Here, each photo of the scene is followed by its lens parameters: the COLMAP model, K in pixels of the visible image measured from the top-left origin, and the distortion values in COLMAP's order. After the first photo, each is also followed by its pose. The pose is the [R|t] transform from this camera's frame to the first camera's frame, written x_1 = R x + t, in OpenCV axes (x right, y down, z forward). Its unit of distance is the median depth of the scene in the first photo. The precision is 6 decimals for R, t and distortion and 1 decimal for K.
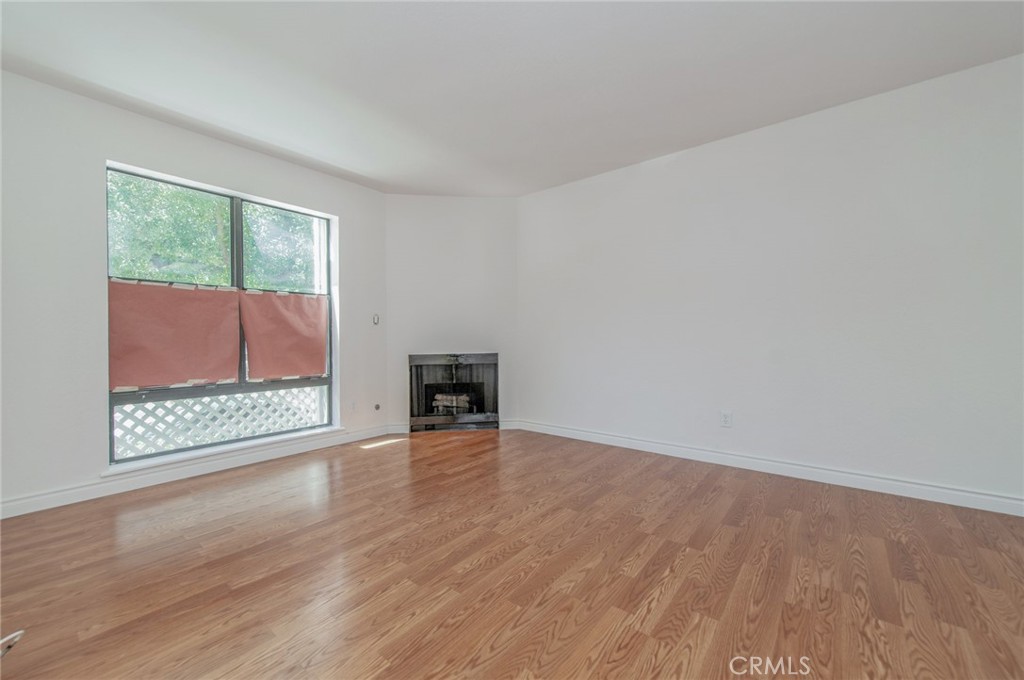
lens RADIAL K [[401.1, 0, 514.2], [0, 401.1, 342.6], [0, 0, 1]] dist [0.005275, -0.000295]
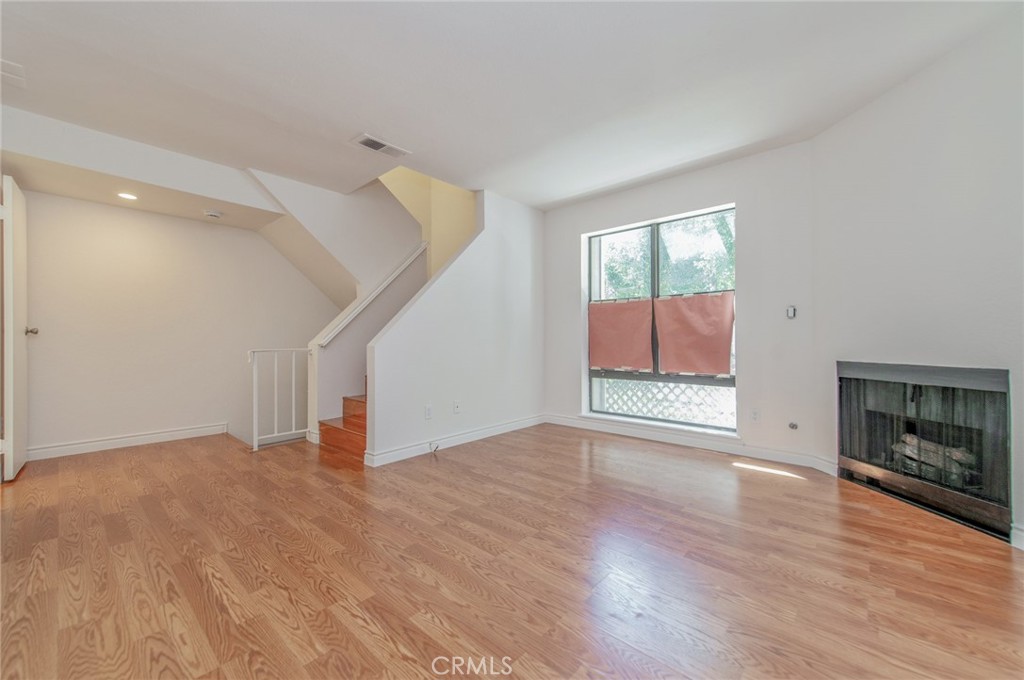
lens RADIAL K [[401.2, 0, 513.2], [0, 401.2, 336.2], [0, 0, 1]] dist [0.013883, -0.003948]
pose [[-0.053265, 0.000006, -0.998580, 0.647907], [-0.006715, 0.999977, 0.000364, -0.012046], [0.998558, 0.006725, -0.053264, 0.712751]]
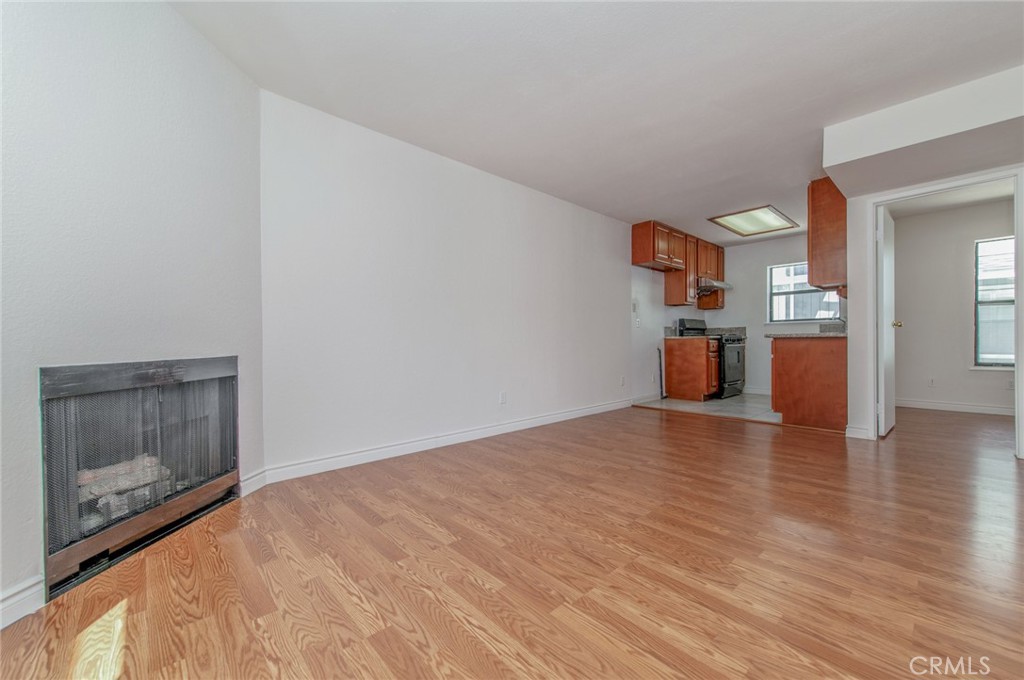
lens RADIAL K [[400.7, 0, 512.0], [0, 400.7, 340.0], [0, 0, 1]] dist [0.013655, -0.003940]
pose [[0.152713, 0.008731, 0.988232, -0.776232], [0.015966, 0.999809, -0.011301, 0.024593], [-0.988142, 0.017504, 0.152545, 0.820992]]
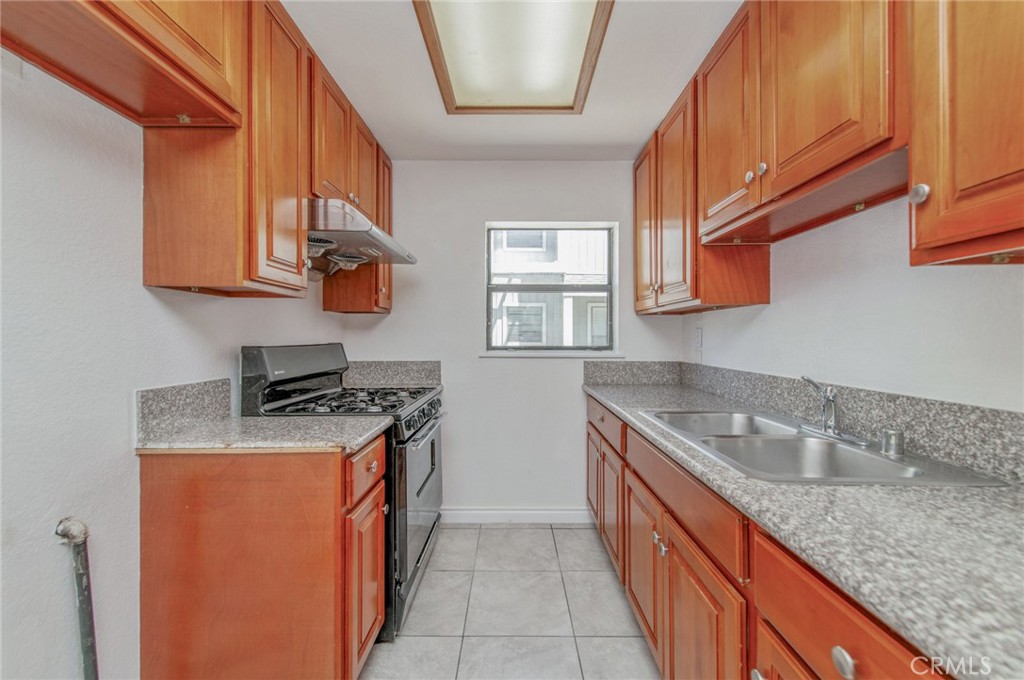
lens RADIAL K [[403.6, 0, 510.9], [0, 403.6, 335.2], [0, 0, 1]] dist [0.011095, -0.002285]
pose [[-0.617565, 0.008270, 0.786476, 0.864604], [0.010632, 0.999941, -0.002167, -0.114680], [-0.786448, 0.007023, -0.617617, 0.300742]]
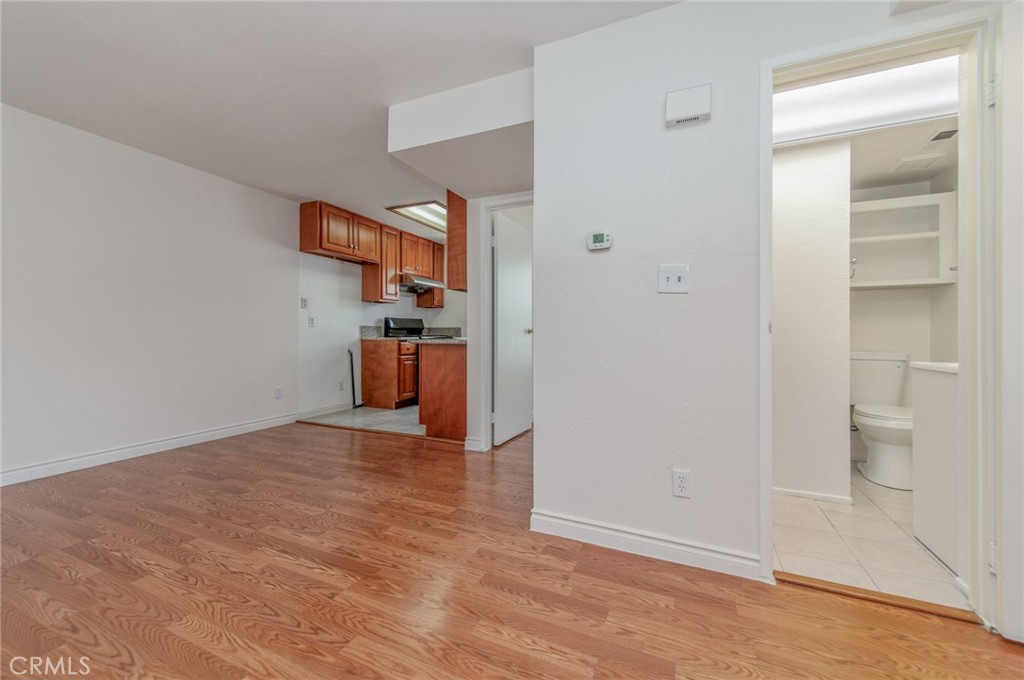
lens RADIAL K [[401.2, 0, 513.2], [0, 401.2, 336.2], [0, 0, 1]] dist [0.013883, -0.003948]
pose [[-0.254486, -0.000753, 0.967076, -0.554486], [0.004366, 0.999989, 0.001927, -0.010098], [-0.967067, 0.004713, -0.254480, 0.134056]]
